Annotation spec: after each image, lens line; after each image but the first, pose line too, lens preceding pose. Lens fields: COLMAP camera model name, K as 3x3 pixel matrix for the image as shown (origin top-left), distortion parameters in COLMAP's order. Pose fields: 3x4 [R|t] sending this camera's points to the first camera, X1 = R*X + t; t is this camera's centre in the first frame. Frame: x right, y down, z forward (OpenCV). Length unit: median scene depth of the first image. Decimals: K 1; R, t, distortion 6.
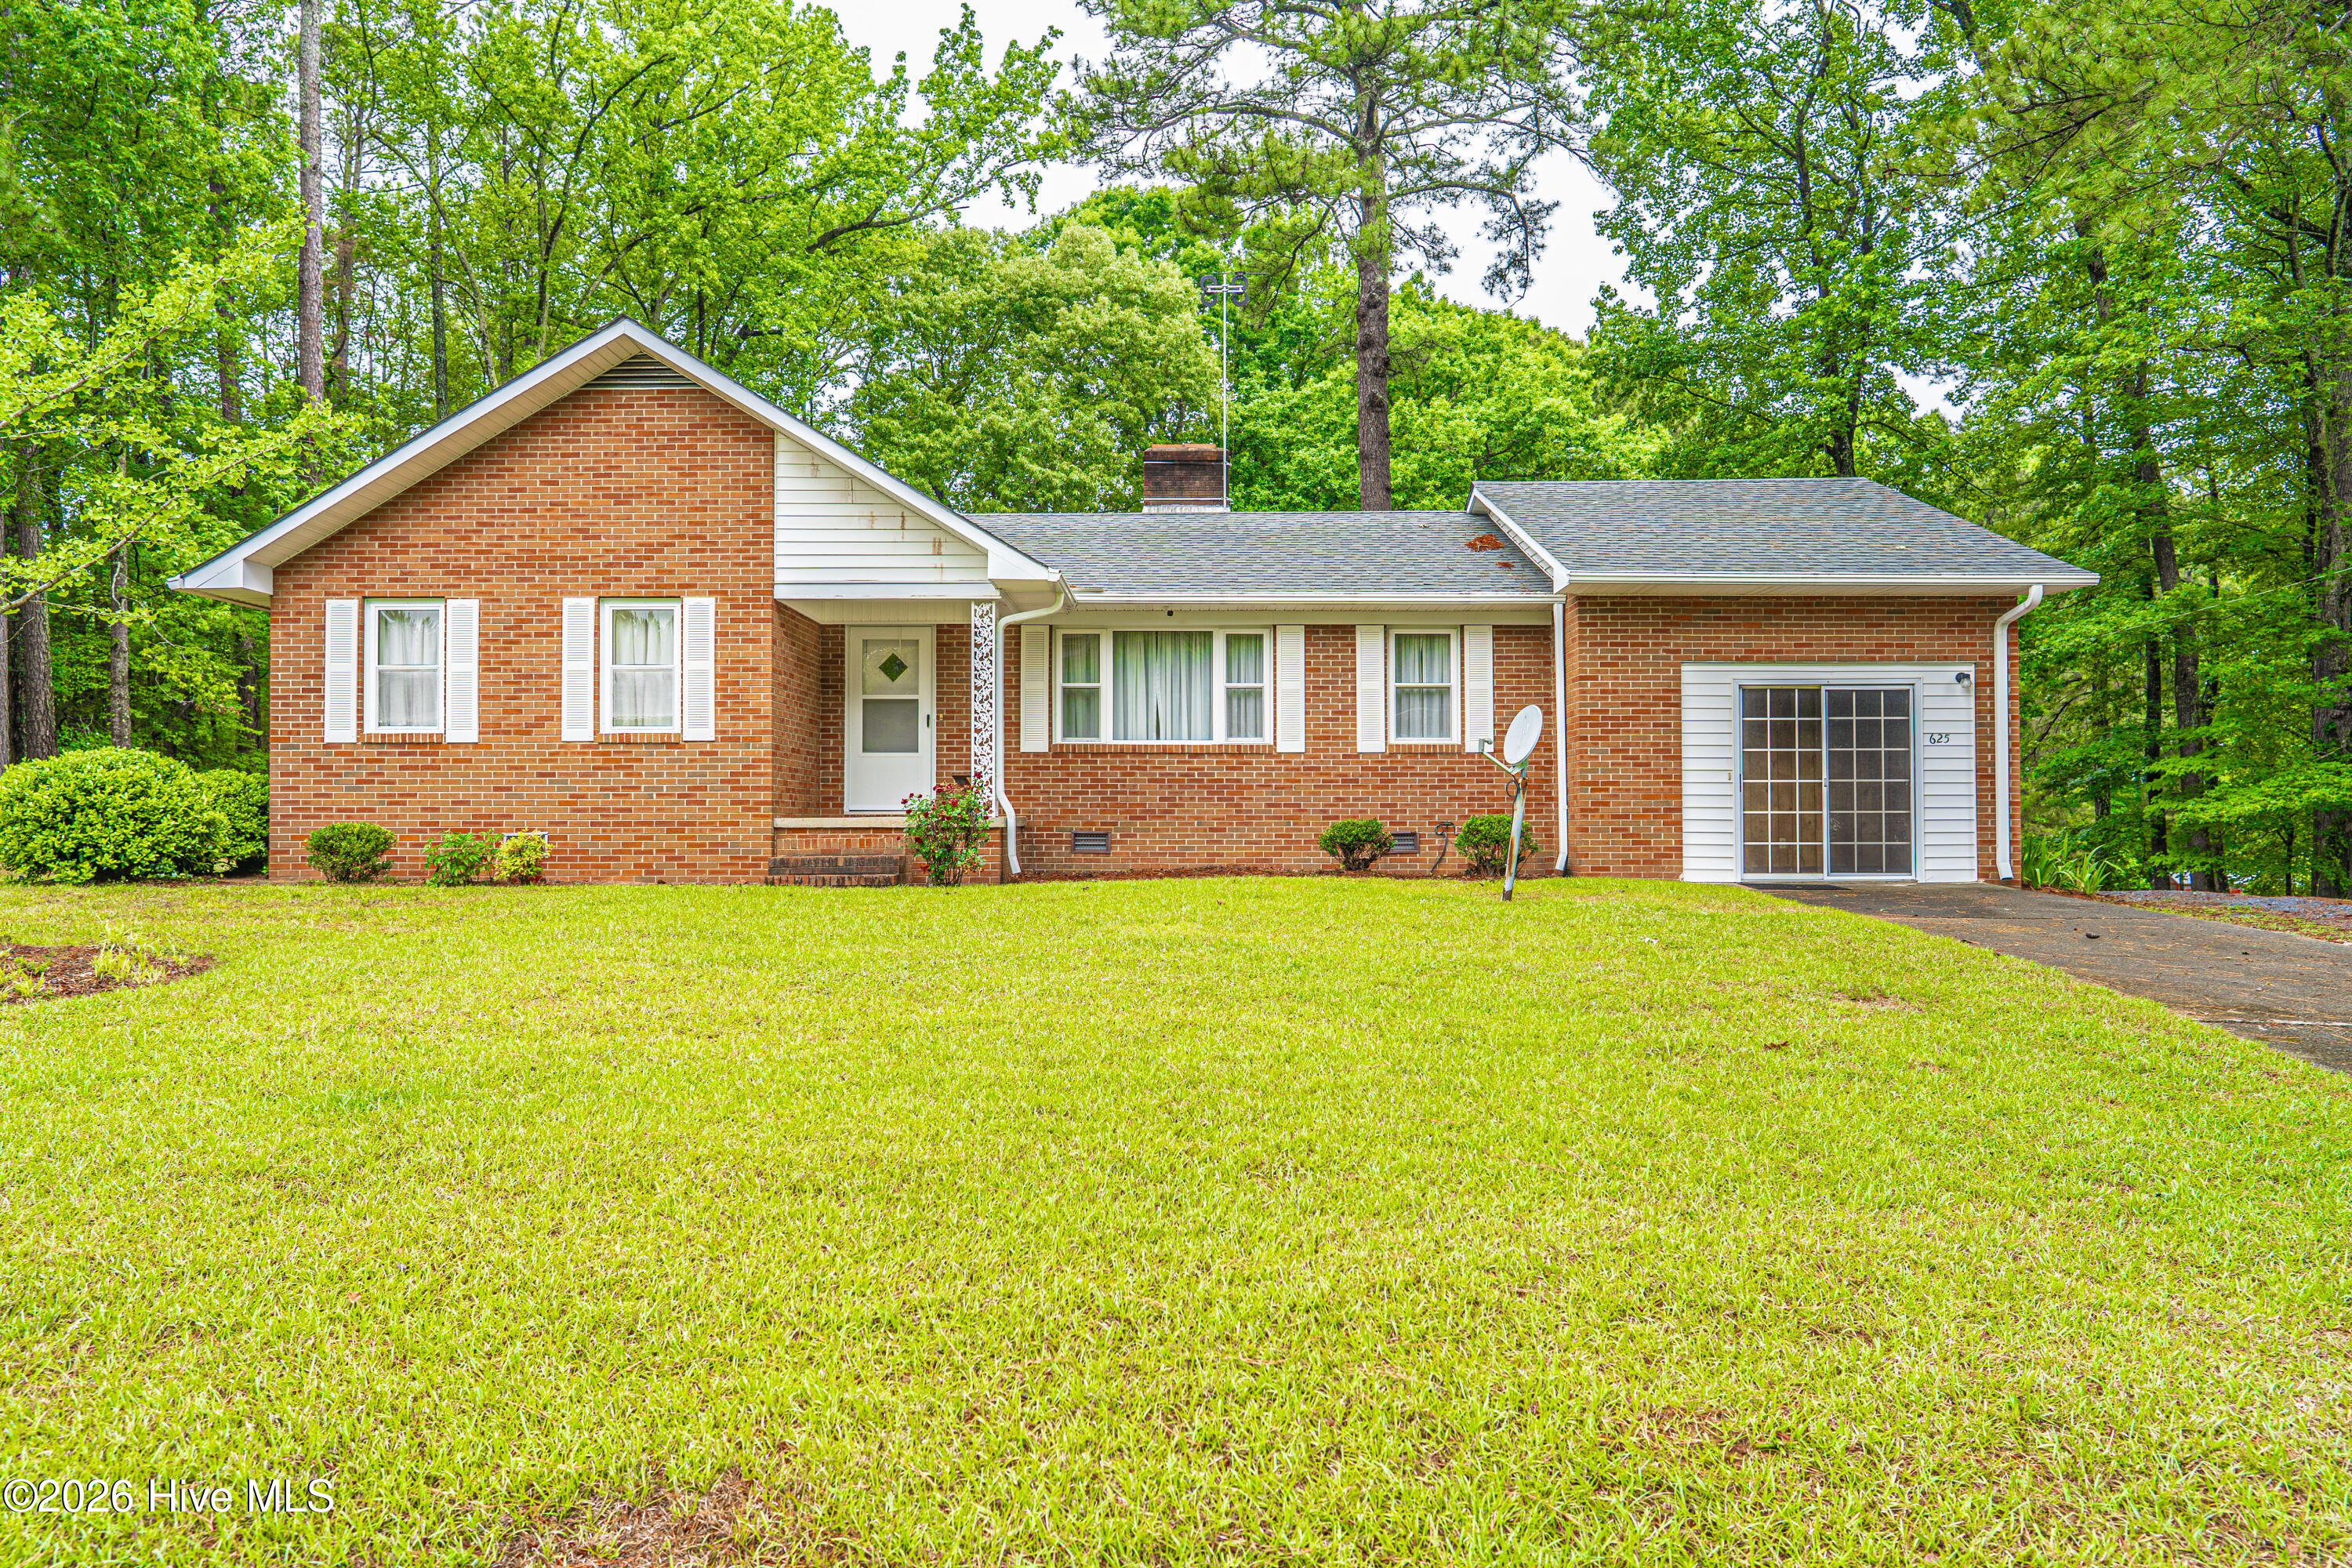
lens RADIAL K [[1581.4, 0, 1187.9], [0, 1581.4, 784.4], [0, 0, 1]] dist [-0.005502, 0.000604]
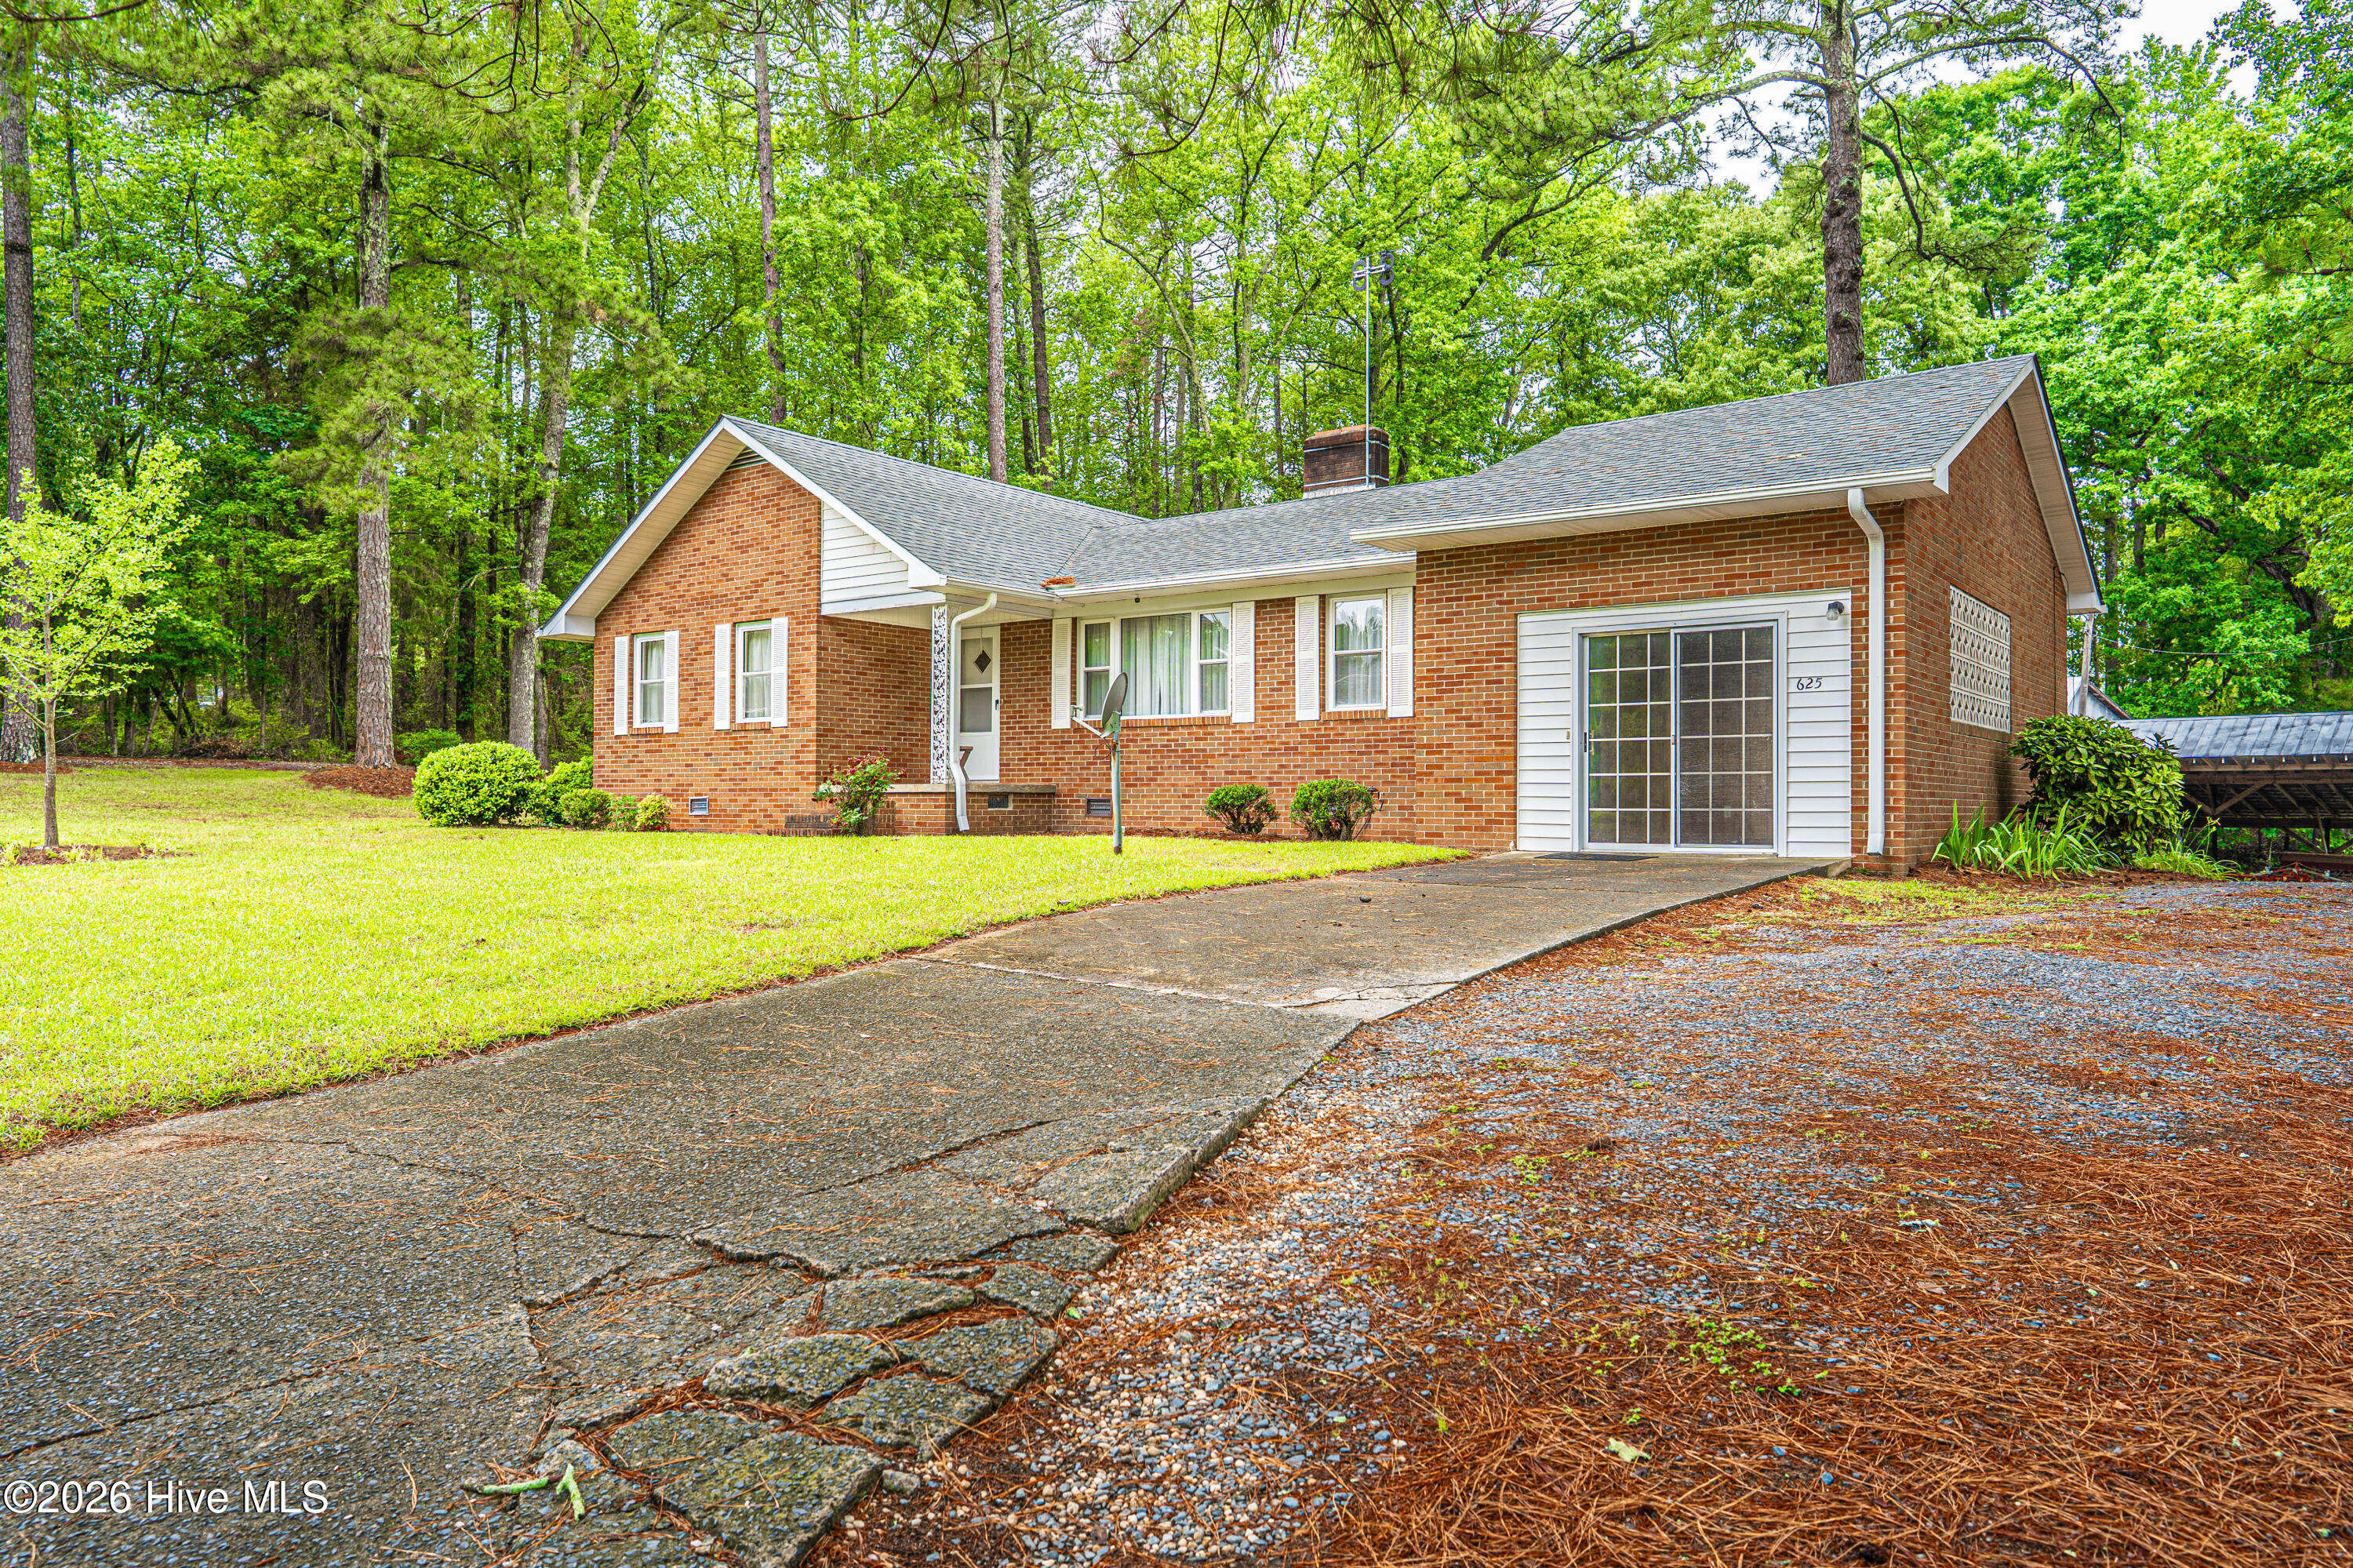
lens RADIAL K [[1575.2, 0, 1168.3], [0, 1575.2, 792.2], [0, 0, 1]] dist [-0.004407, 0.003895]
pose [[0.794864, -0.002024, -0.606784, 0.707098], [0.010182, 0.999898, 0.010002, 0.016192], [0.606702, -0.014129, 0.794804, 0.141178]]
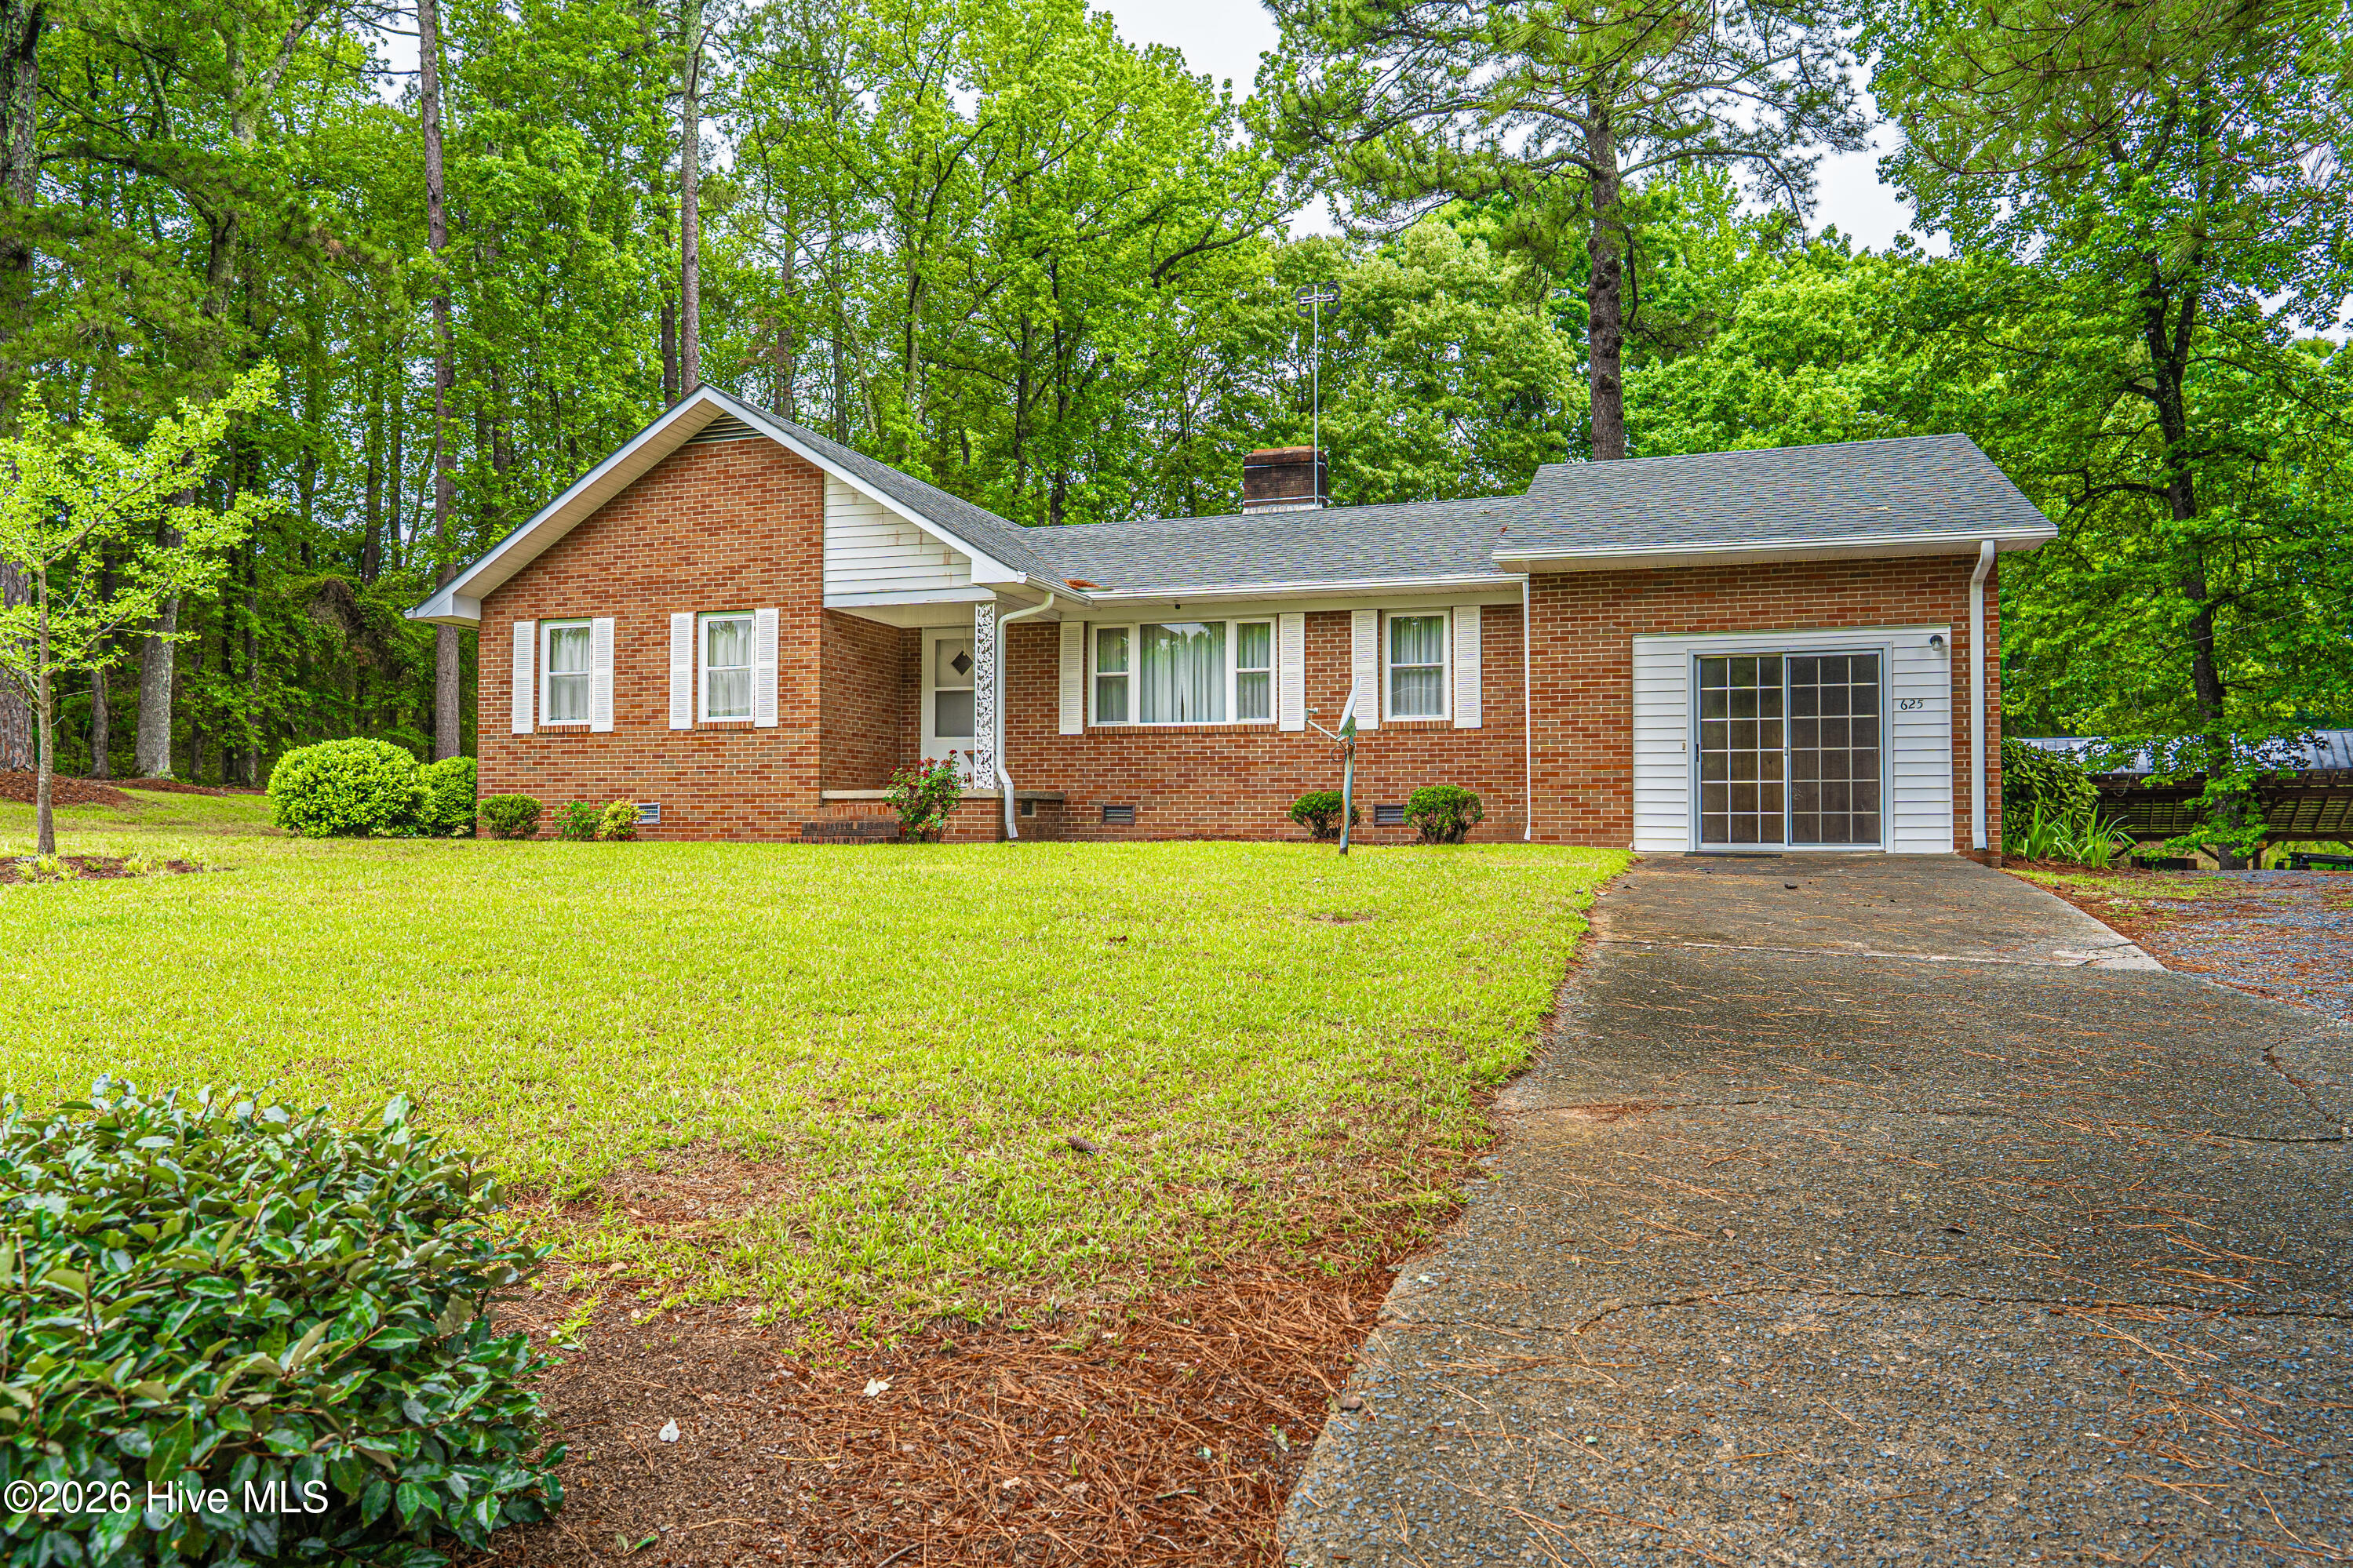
lens RADIAL K [[1621.9, 0, 1176.5], [0, 1621.9, 784.0], [0, 0, 1]] dist [-0.000999, 0.000923]
pose [[0.950106, -0.006114, -0.311866, 0.356905], [0.004565, 0.999973, -0.005697, 0.023232], [0.311893, 0.003990, 0.950109, -0.080360]]
